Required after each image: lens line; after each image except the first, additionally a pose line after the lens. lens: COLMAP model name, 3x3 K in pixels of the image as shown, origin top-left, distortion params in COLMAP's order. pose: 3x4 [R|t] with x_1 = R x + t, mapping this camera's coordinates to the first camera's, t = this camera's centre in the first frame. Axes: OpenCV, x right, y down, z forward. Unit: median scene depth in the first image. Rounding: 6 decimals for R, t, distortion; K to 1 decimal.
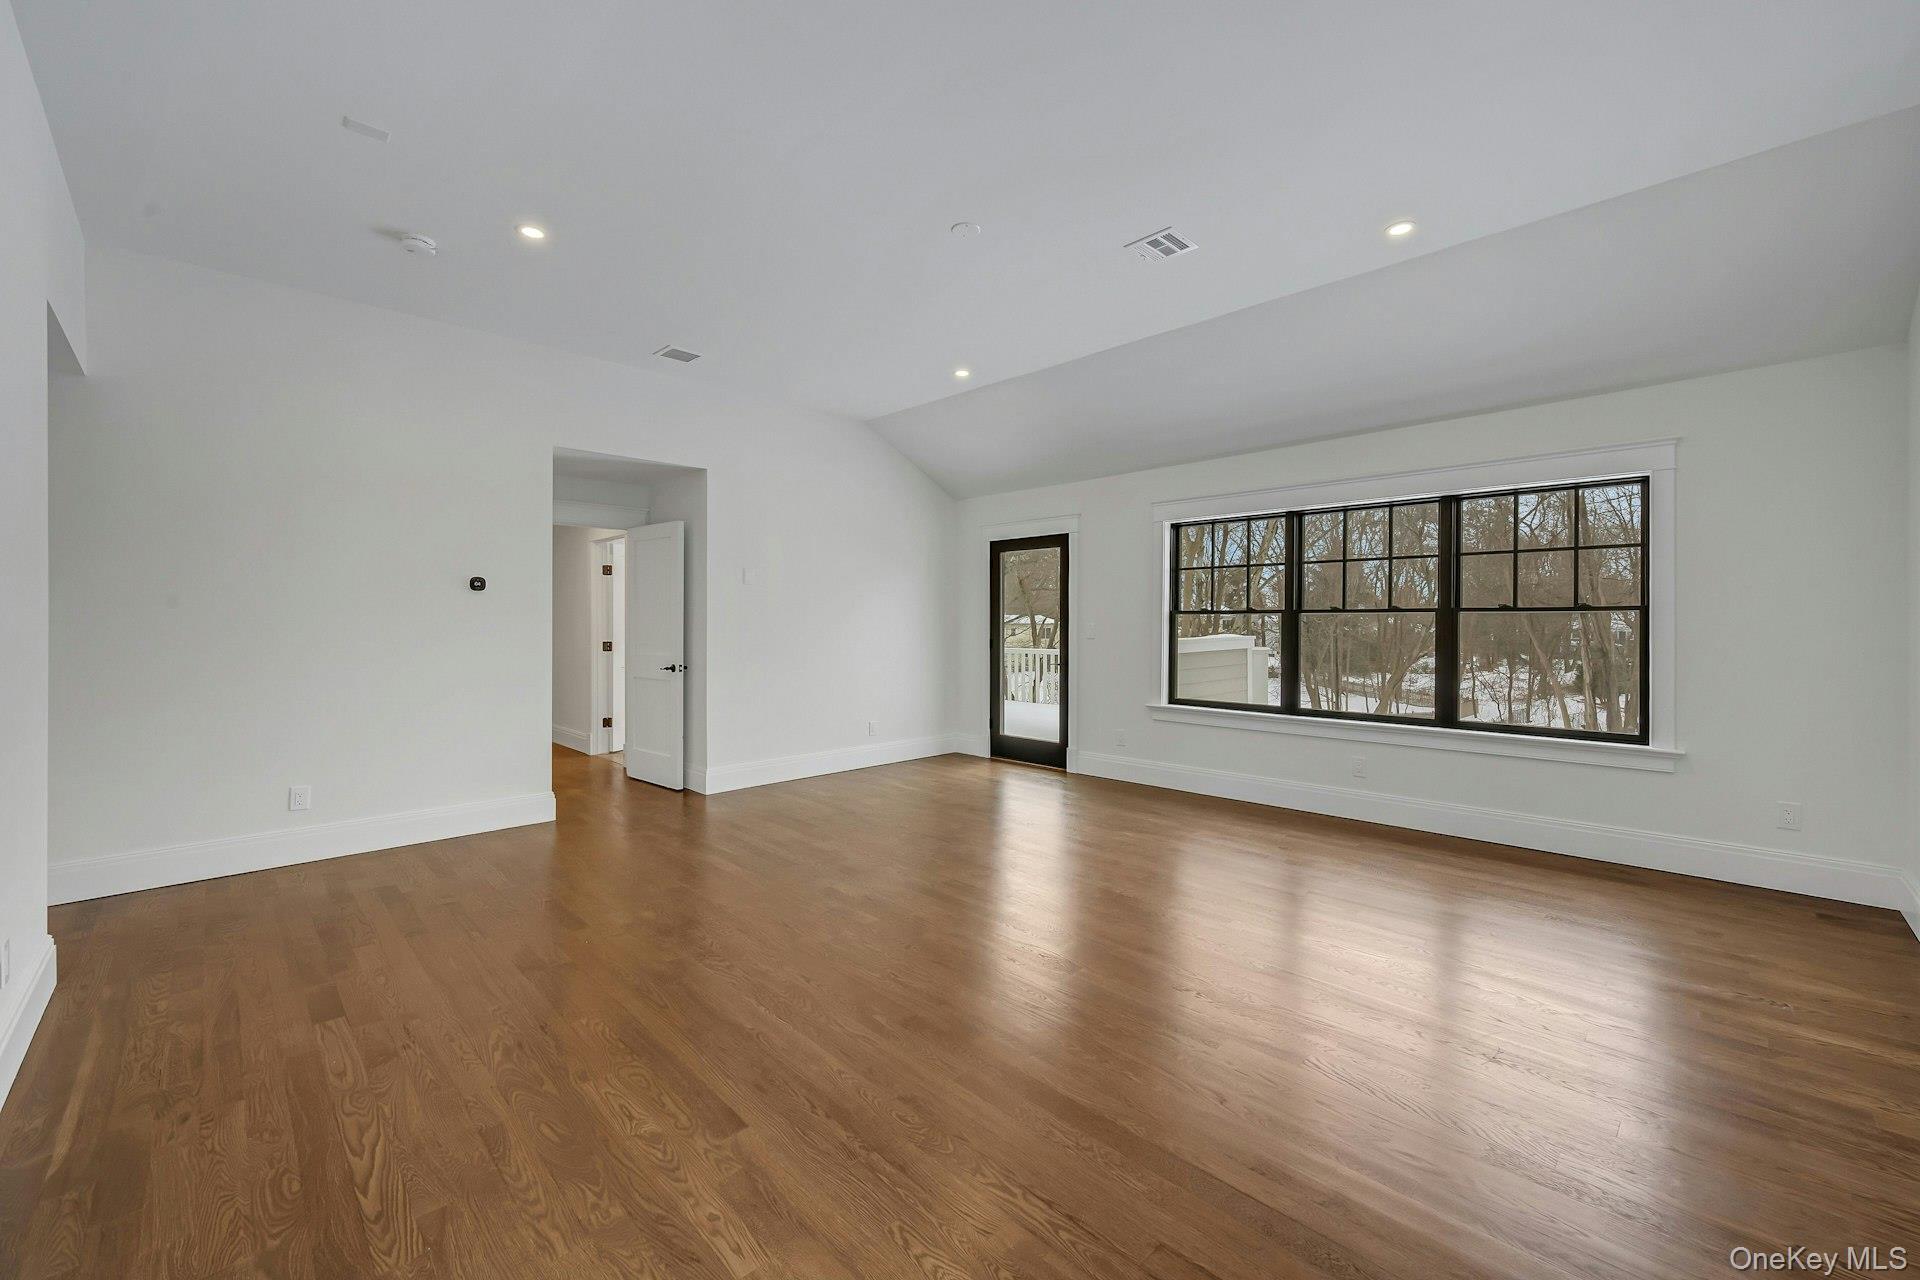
lens RADIAL K [[769.2, 0, 957.3], [0, 769.2, 631.5], [0, 0, 1]] dist [-0.000834, -0.000018]
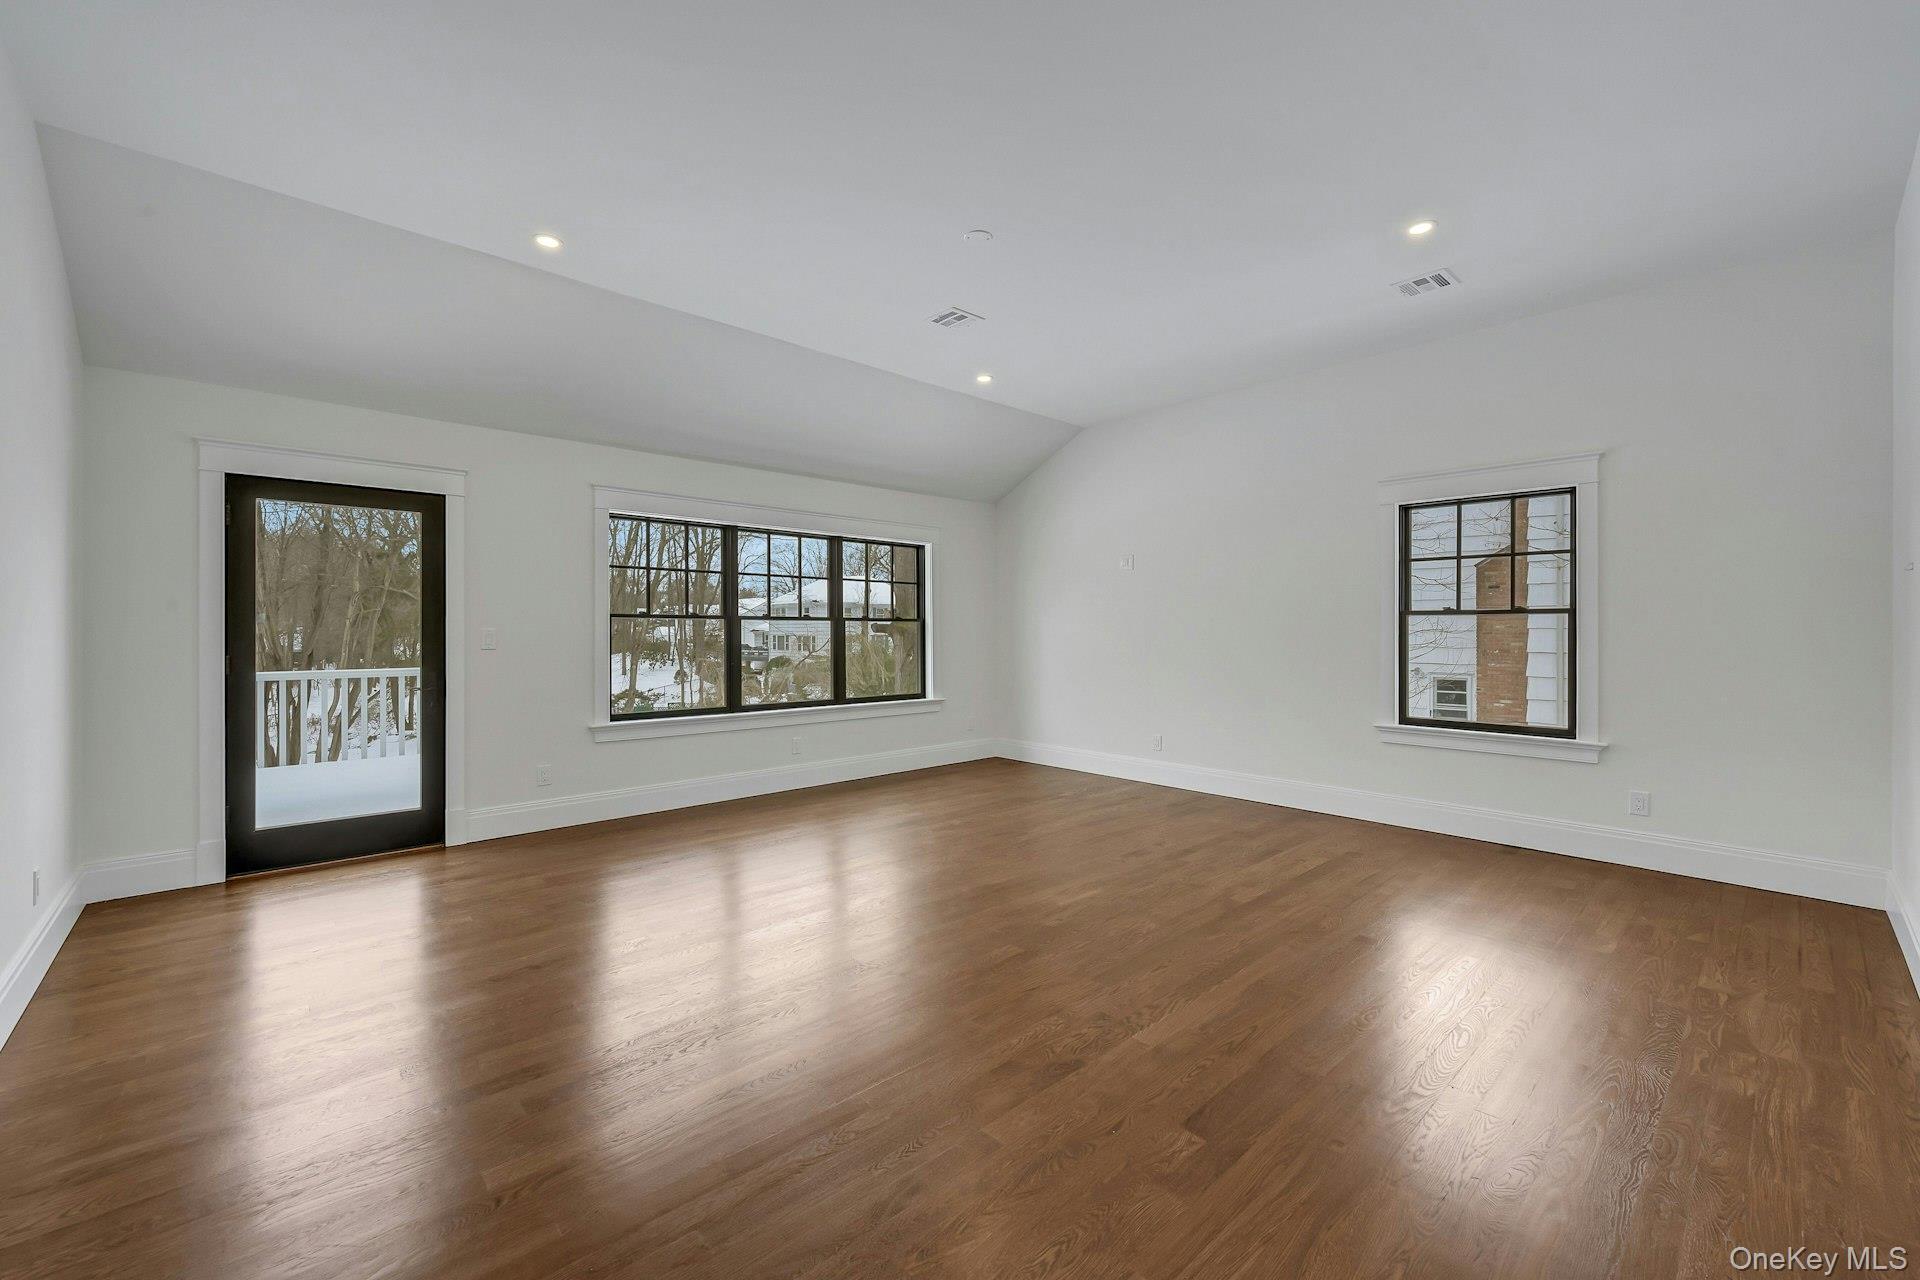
lens RADIAL K [[769.2, 0, 957.3], [0, 769.2, 631.5], [0, 0, 1]] dist [-0.000834, -0.000018]
pose [[0.032749, -0.004023, 0.999456, -0.529514], [0.007024, 0.999968, 0.003795, -0.006412], [-0.999439, 0.006896, 0.032776, 0.532764]]
